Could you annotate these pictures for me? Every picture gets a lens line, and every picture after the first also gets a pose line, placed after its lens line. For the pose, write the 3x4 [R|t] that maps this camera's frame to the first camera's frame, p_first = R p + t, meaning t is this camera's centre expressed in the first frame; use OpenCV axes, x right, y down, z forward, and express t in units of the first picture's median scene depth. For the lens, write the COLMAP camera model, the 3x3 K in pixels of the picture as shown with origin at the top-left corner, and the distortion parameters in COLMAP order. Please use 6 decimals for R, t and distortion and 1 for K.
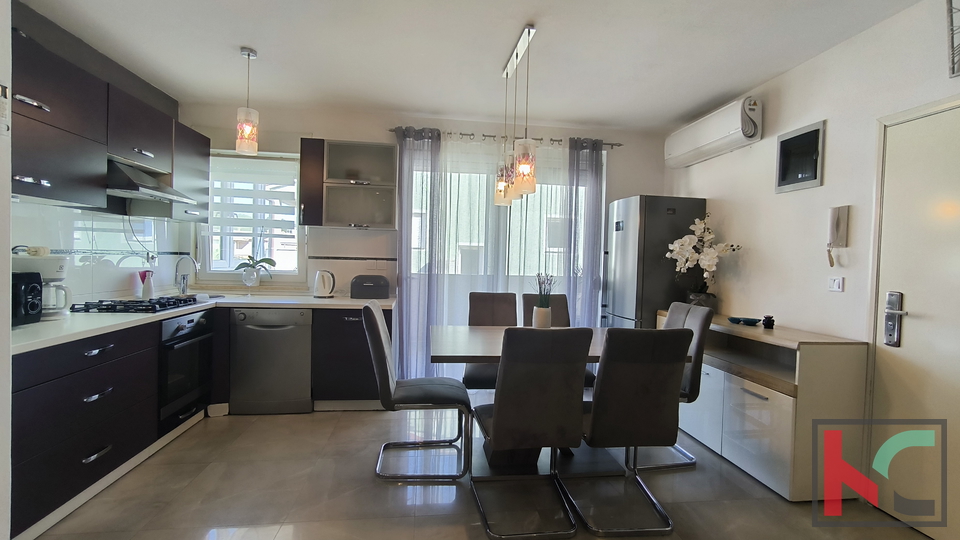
lens RADIAL K [[421.0, 0, 475.4], [0, 421.0, 269.2], [0, 0, 1]] dist [-0.000019, 0.000242]
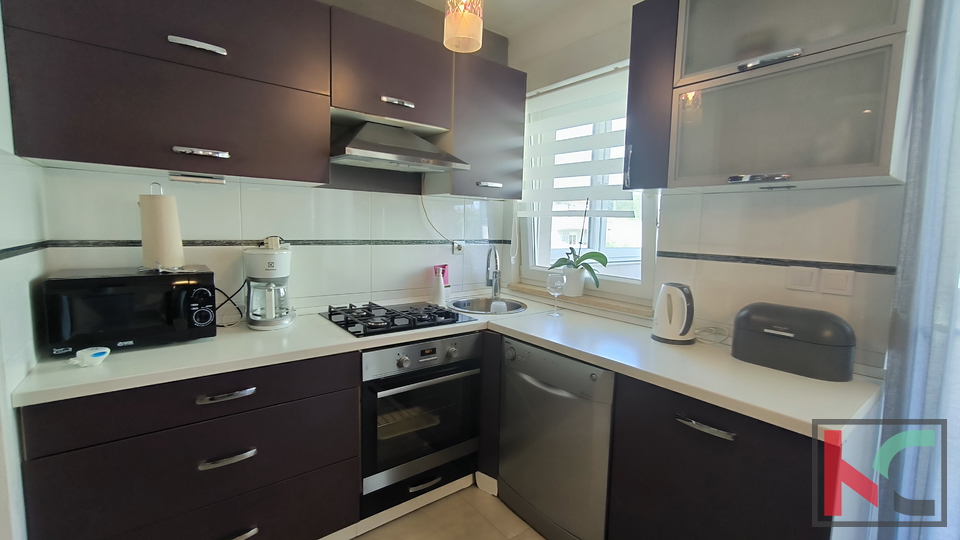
lens RADIAL K [[421.0, 0, 475.4], [0, 421.0, 269.2], [0, 0, 1]] dist [-0.000019, 0.000242]
pose [[0.516958, 0.075919, -0.852637, -0.079133], [-0.034249, 0.997096, 0.068017, -0.040209], [0.855325, -0.005960, 0.518057, 0.598320]]
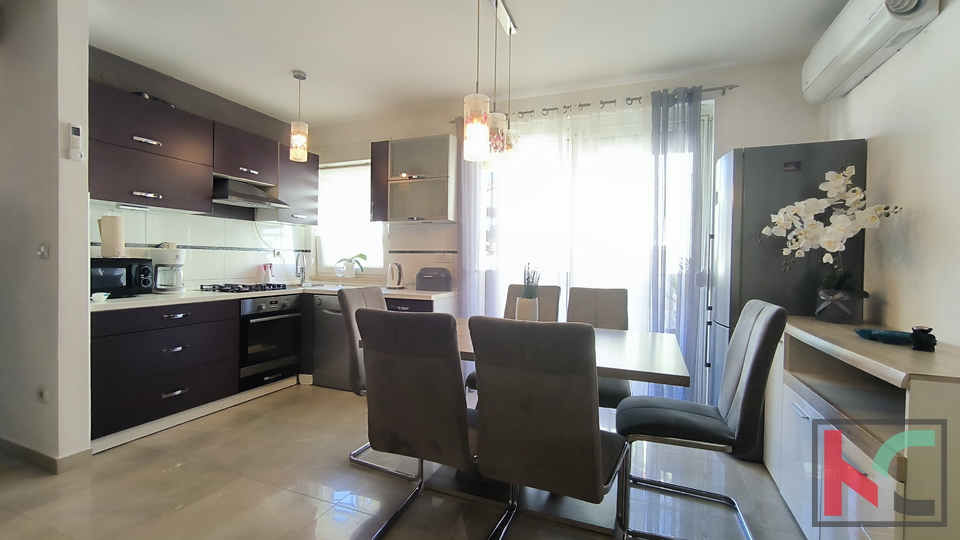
lens RADIAL K [[414.4, 0, 468.6], [0, 414.4, 267.4], [0, 0, 1]] dist [-0.000355, 0.000414]
pose [[0.868320, -0.006548, -0.495962, 0.347598], [-0.003587, 0.999804, -0.019480, 0.035533], [0.495992, 0.018694, 0.868126, 0.187593]]
